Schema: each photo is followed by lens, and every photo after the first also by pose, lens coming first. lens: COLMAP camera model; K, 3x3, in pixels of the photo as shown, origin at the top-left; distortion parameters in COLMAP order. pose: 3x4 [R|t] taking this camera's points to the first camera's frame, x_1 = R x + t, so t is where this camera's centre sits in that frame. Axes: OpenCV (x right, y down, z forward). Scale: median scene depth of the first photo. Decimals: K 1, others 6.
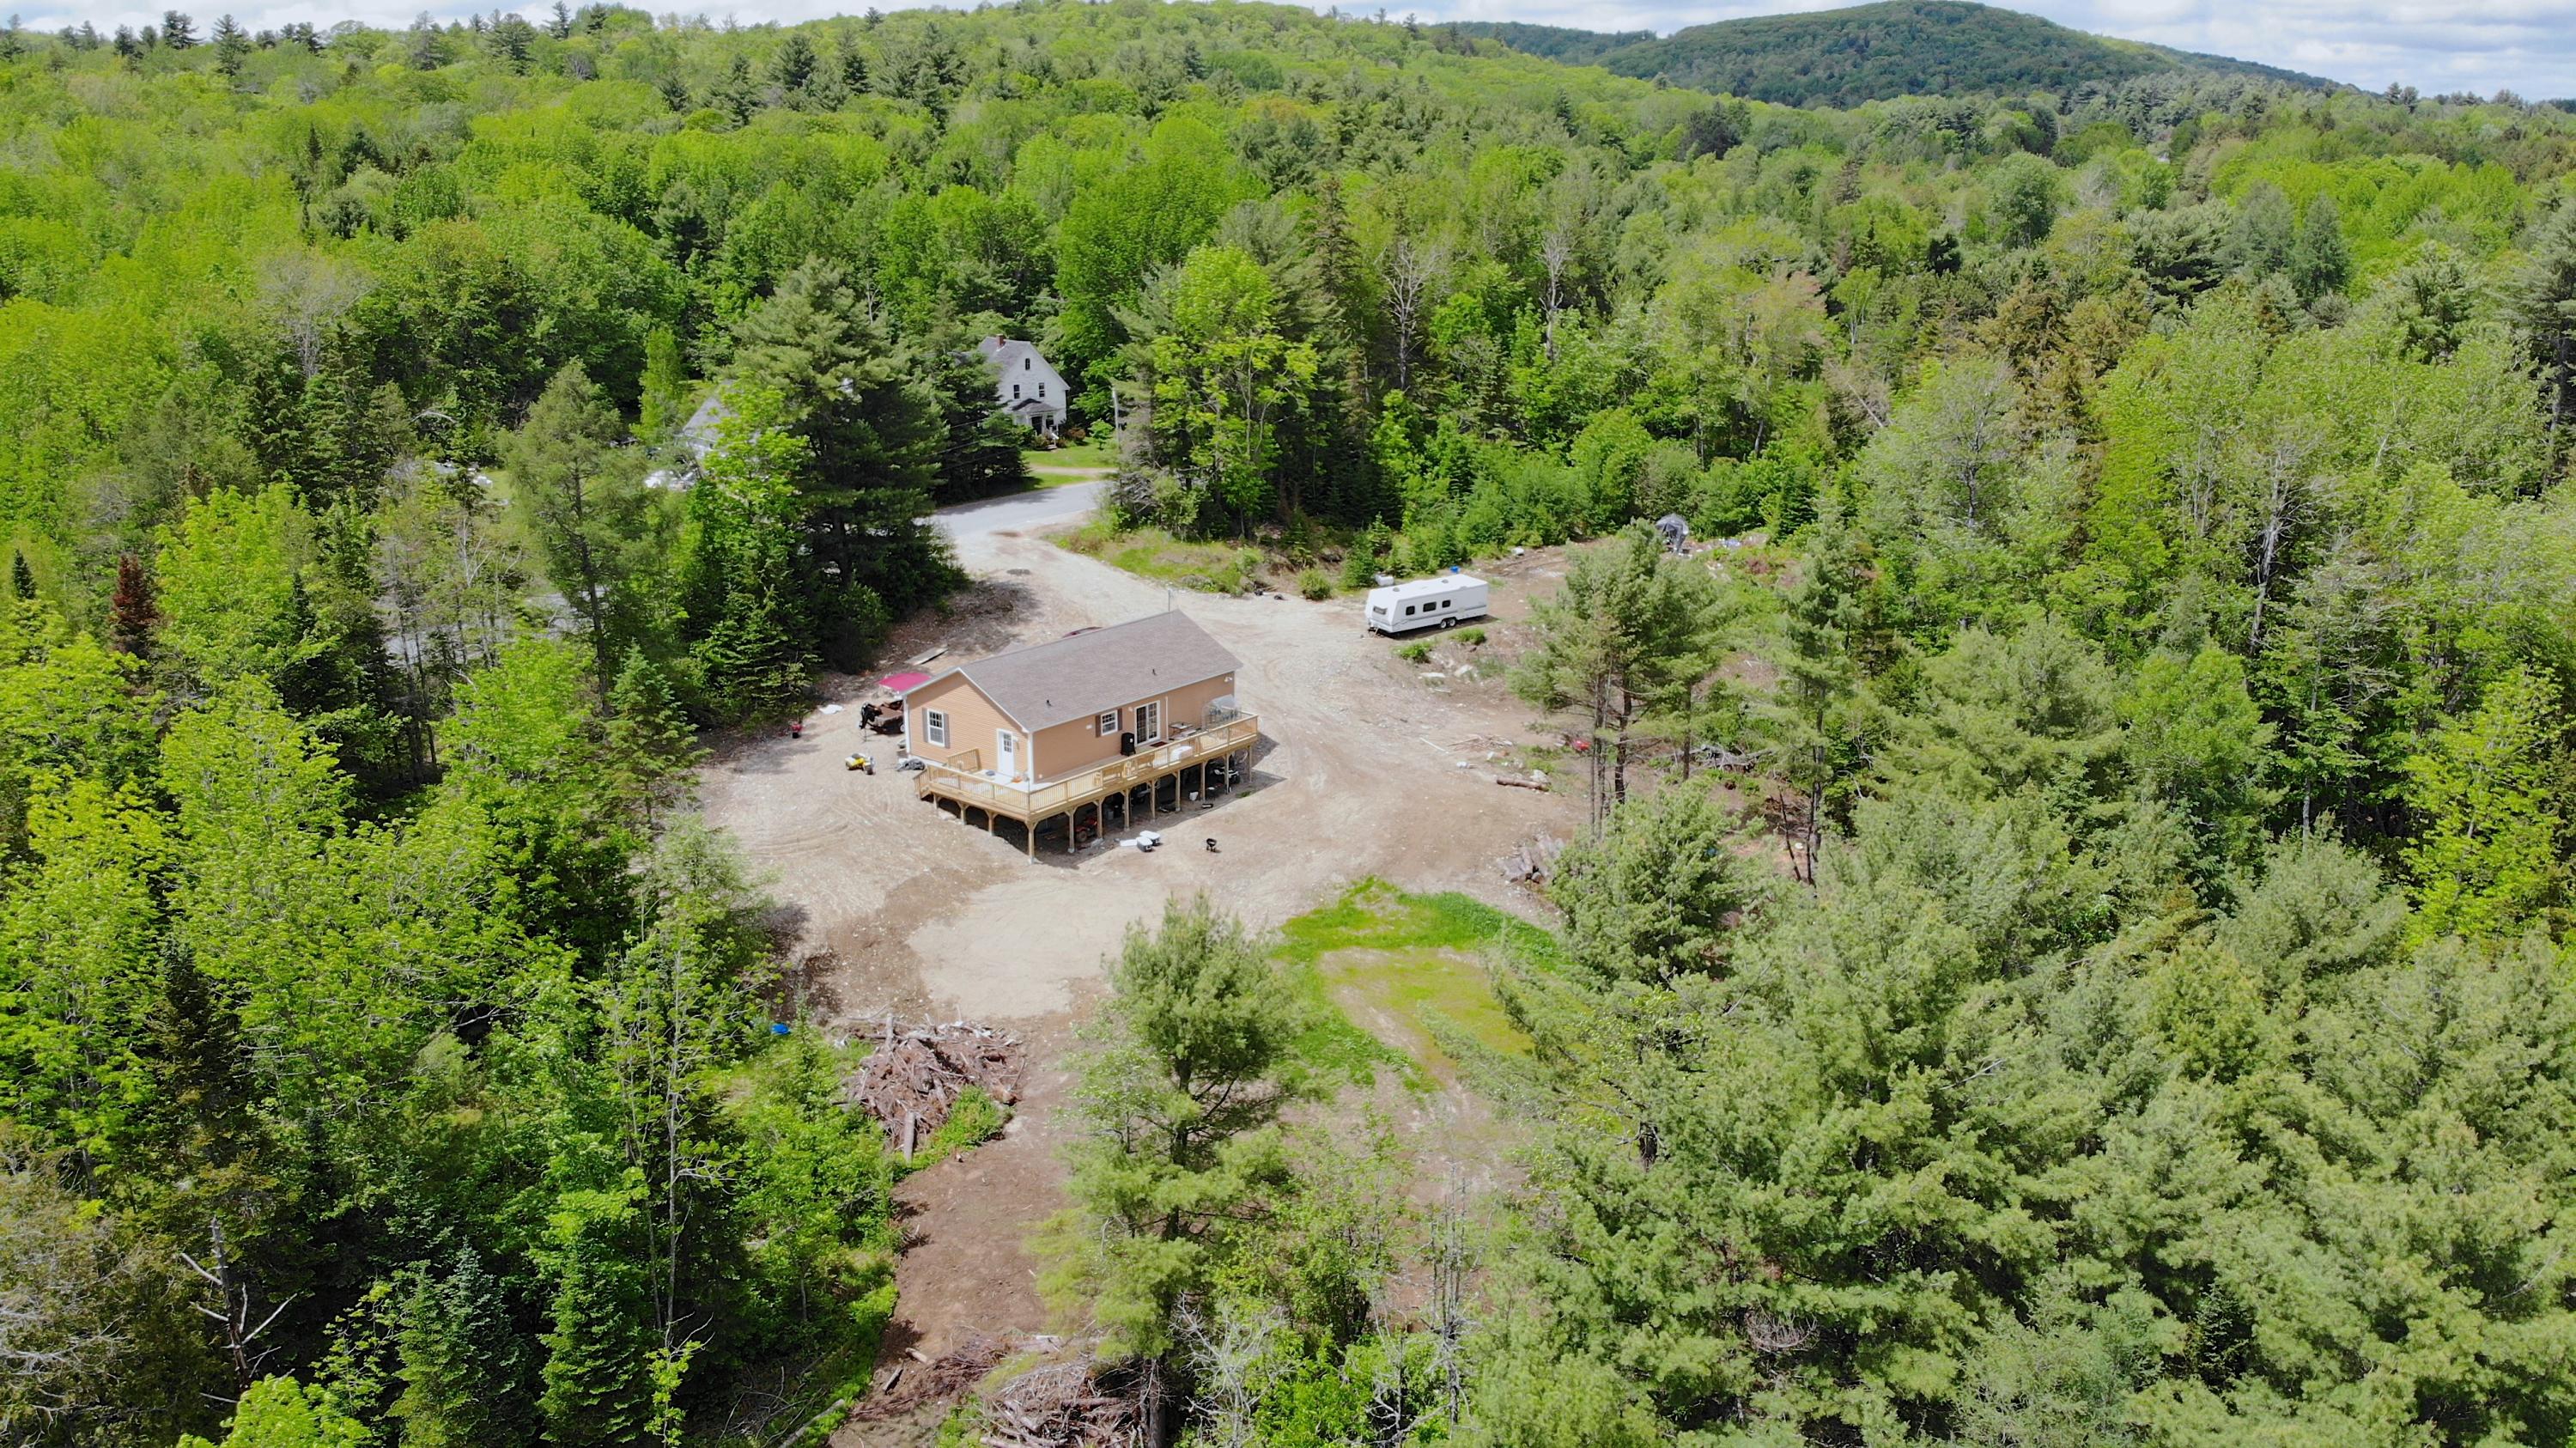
lens RADIAL K [[1803.1, 0, 1288.0], [0, 1803.1, 724.0], [0, 0, 1]] dist [0.208408, -0.000296]
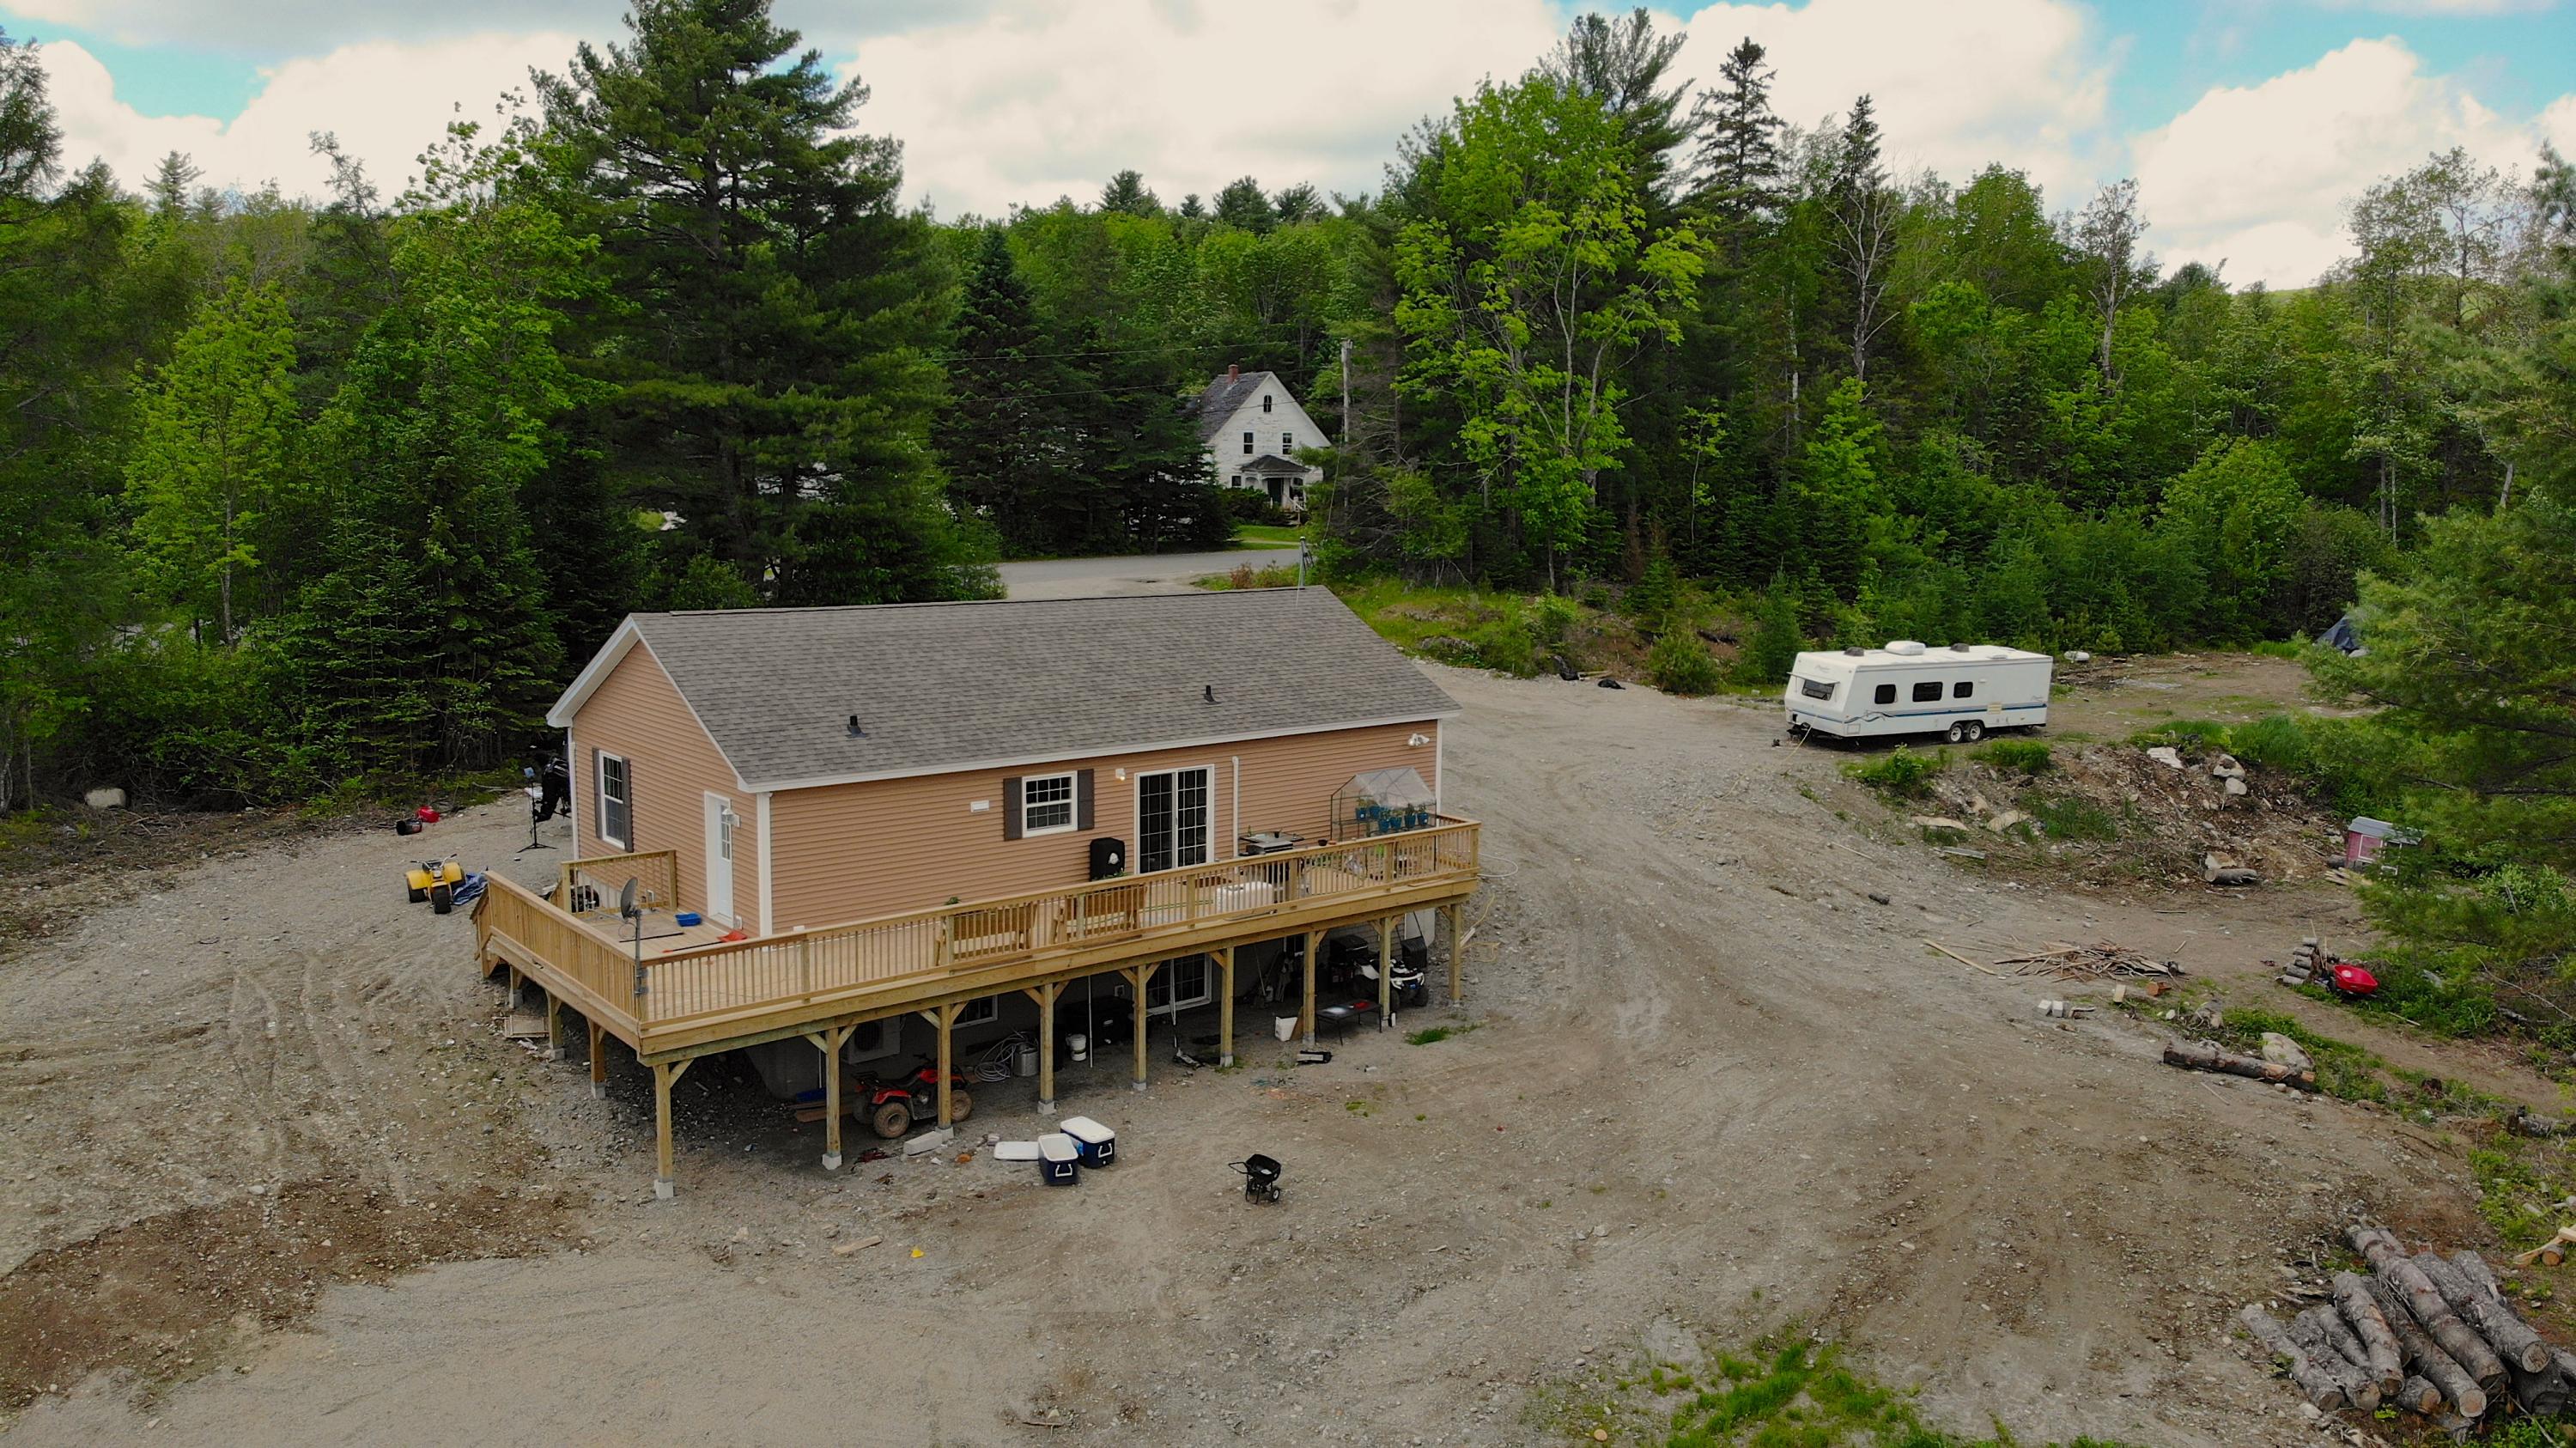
lens RADIAL K [[1751.5, 0, 1284.5], [0, 1751.5, 788.4], [0, 0, 1]] dist [0.043287, -0.083837]
pose [[0.973180, 0.036521, -0.227127, 0.023048], [-0.065571, 0.990398, -0.121703, 0.031957], [0.220502, 0.133332, 0.966231, 0.599962]]
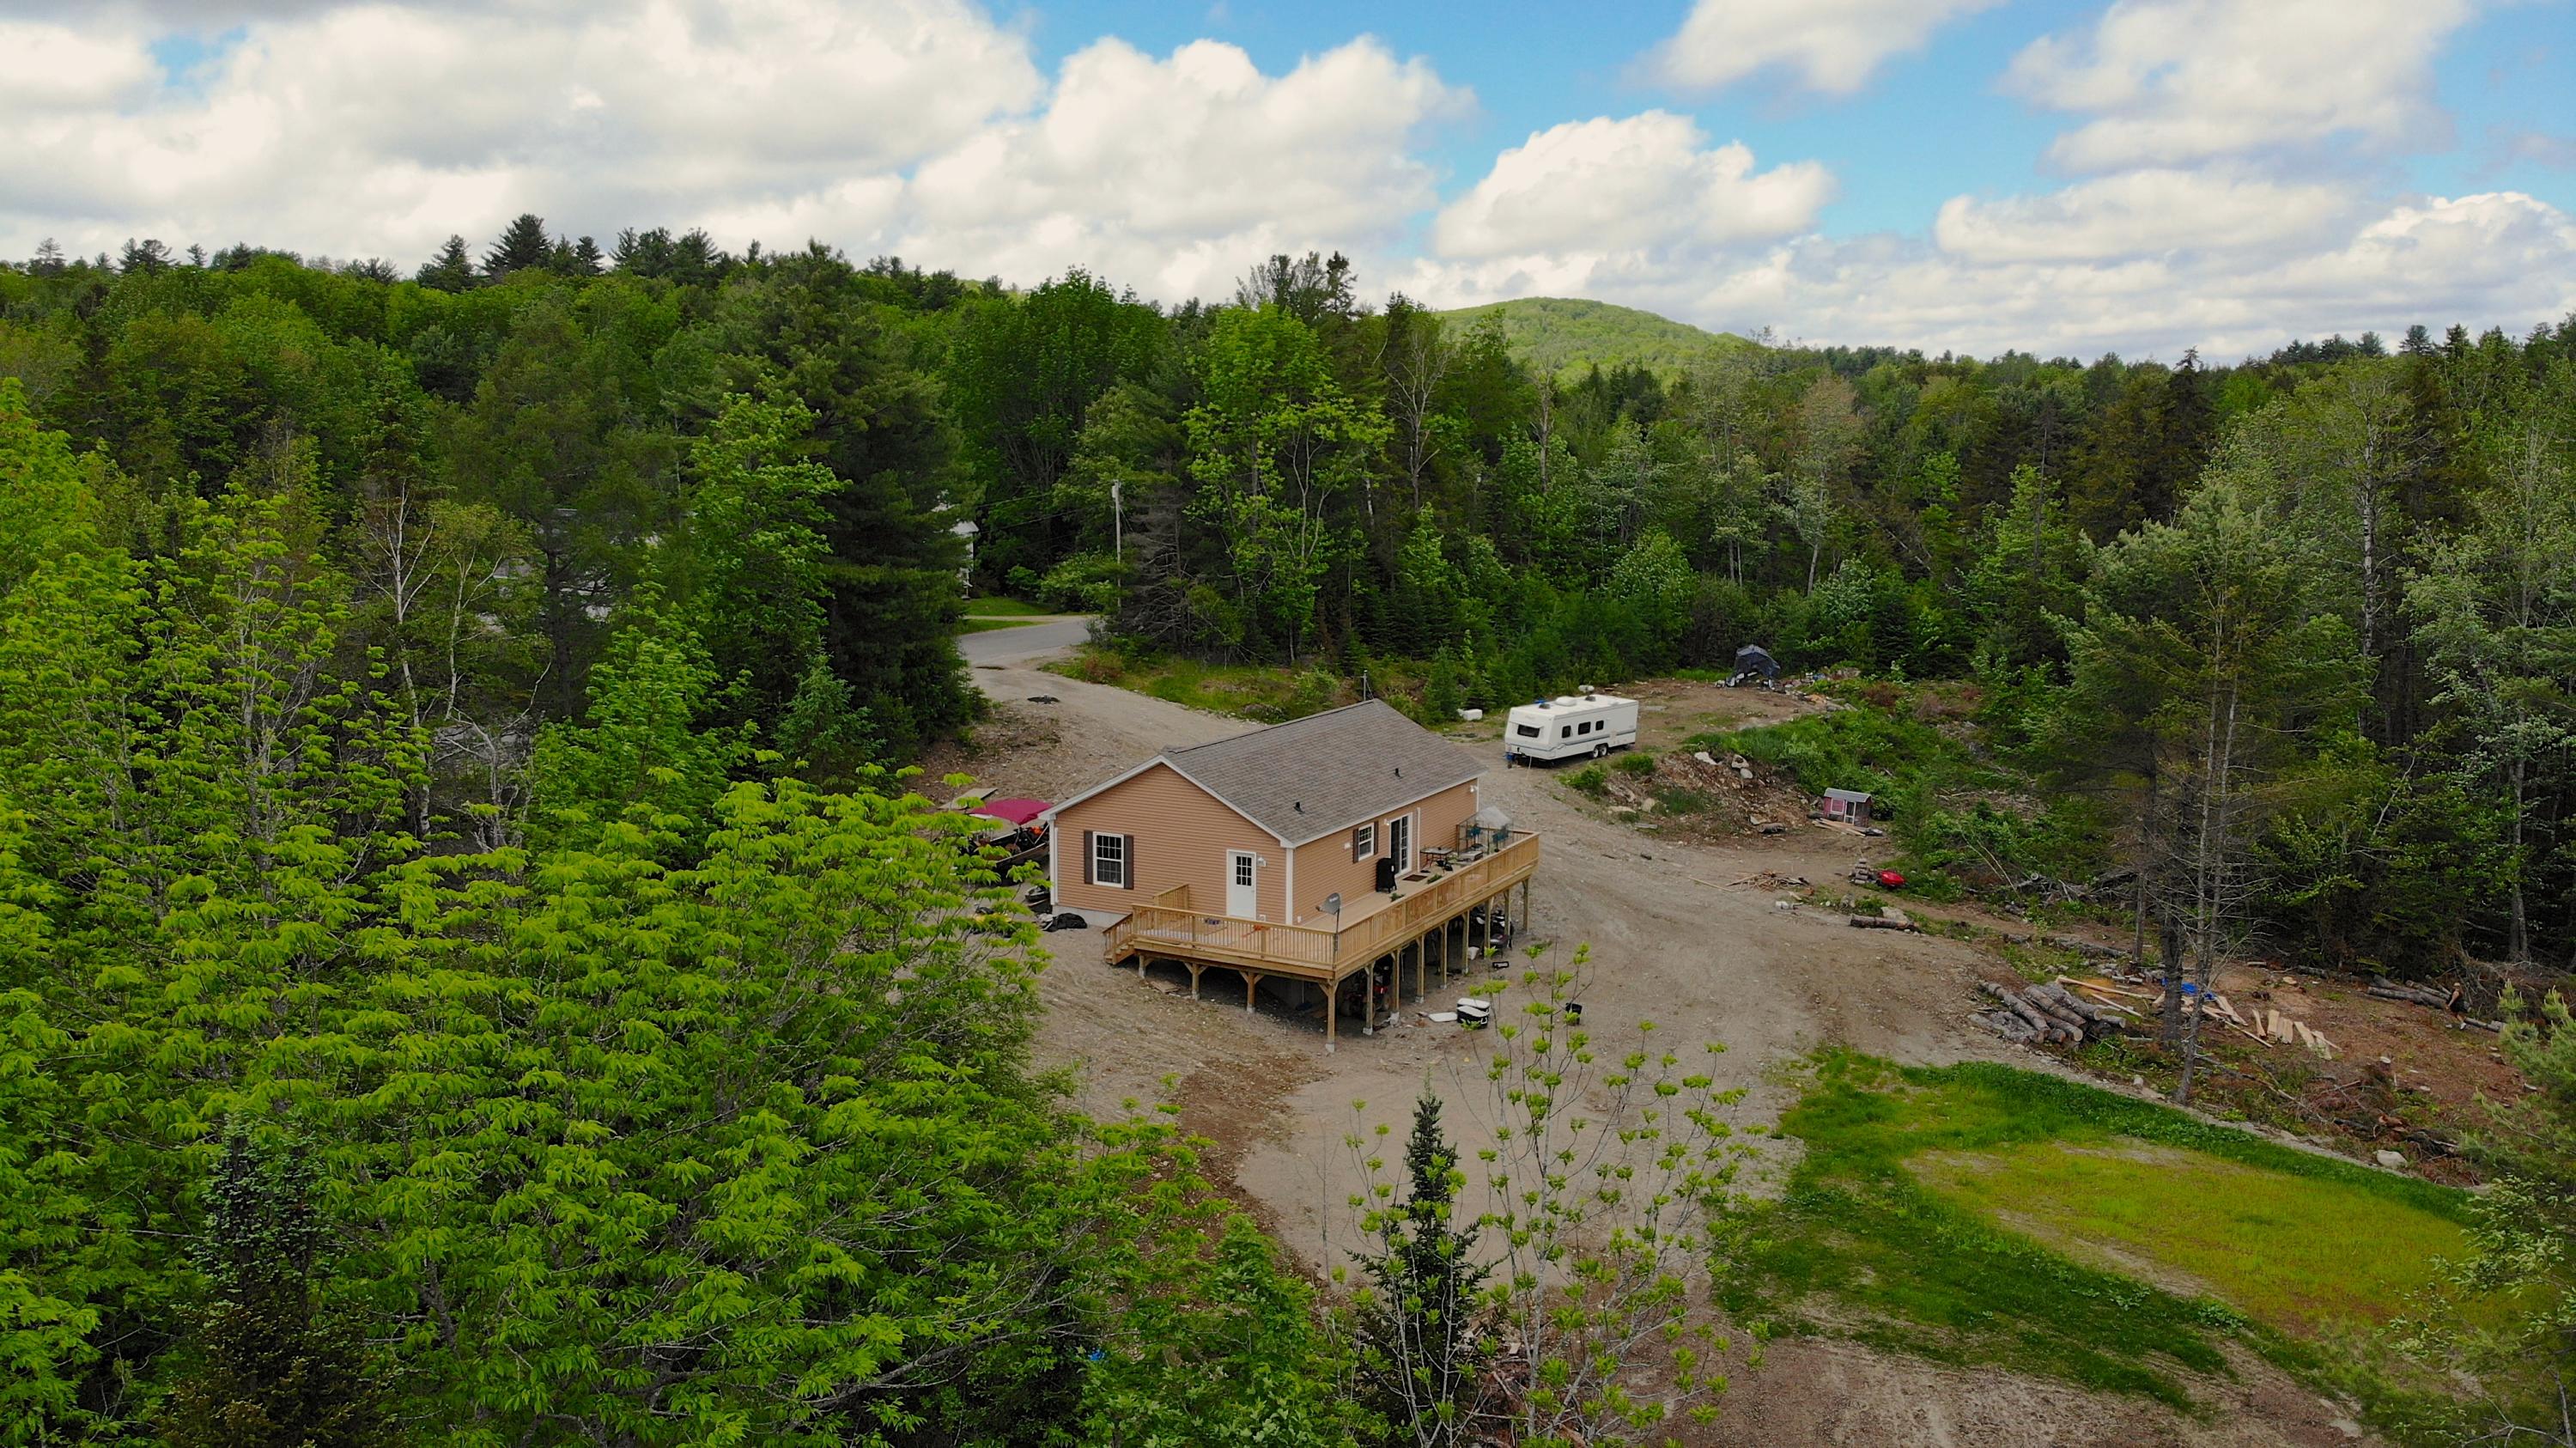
lens RADIAL K [[1803.1, 0, 1288.0], [0, 1803.1, 724.0], [0, 0, 1]] dist [0.208408, -0.000296]
pose [[0.979242, -0.028715, 0.200649, -0.229526], [0.060077, 0.986551, -0.152014, 0.049421], [-0.193585, 0.160913, 0.967797, 0.323615]]
